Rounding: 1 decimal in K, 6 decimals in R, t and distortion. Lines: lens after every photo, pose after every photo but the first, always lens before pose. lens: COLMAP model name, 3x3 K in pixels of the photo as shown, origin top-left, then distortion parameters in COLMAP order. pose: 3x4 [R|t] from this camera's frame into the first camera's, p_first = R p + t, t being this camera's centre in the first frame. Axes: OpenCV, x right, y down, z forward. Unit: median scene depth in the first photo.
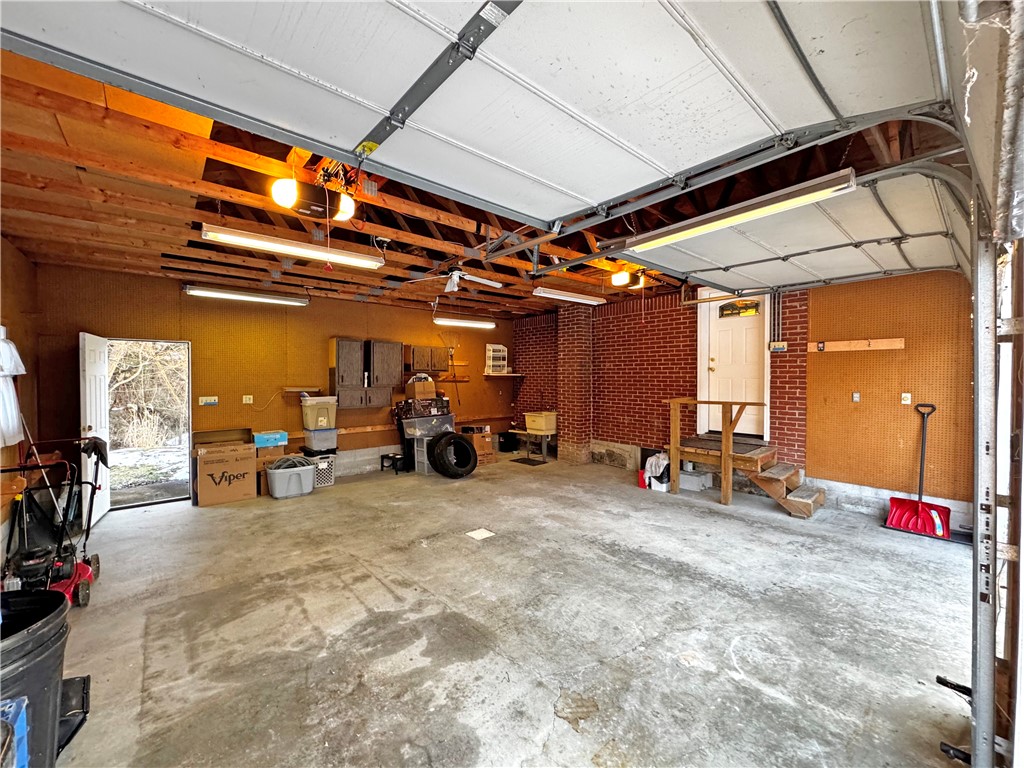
lens RADIAL K [[408.7, 0, 512.2], [0, 408.7, 381.3], [0, 0, 1]] dist [-0.001877, -0.000375]
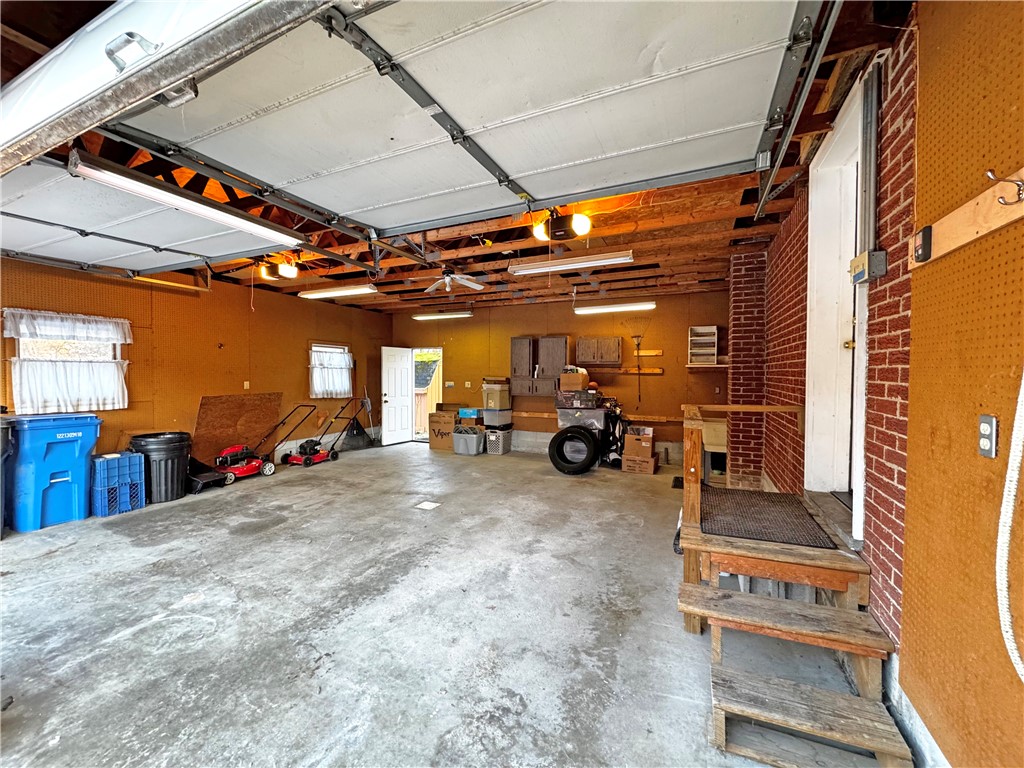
lens RADIAL K [[408.7, 0, 511.5], [0, 408.7, 379.3], [0, 0, 1]] dist [-0.001877, -0.000375]
pose [[0.424286, 0.017336, -0.905362, 1.260611], [-0.013343, 0.999828, 0.012891, 0.008071], [0.905430, 0.006611, 0.424444, 0.882642]]
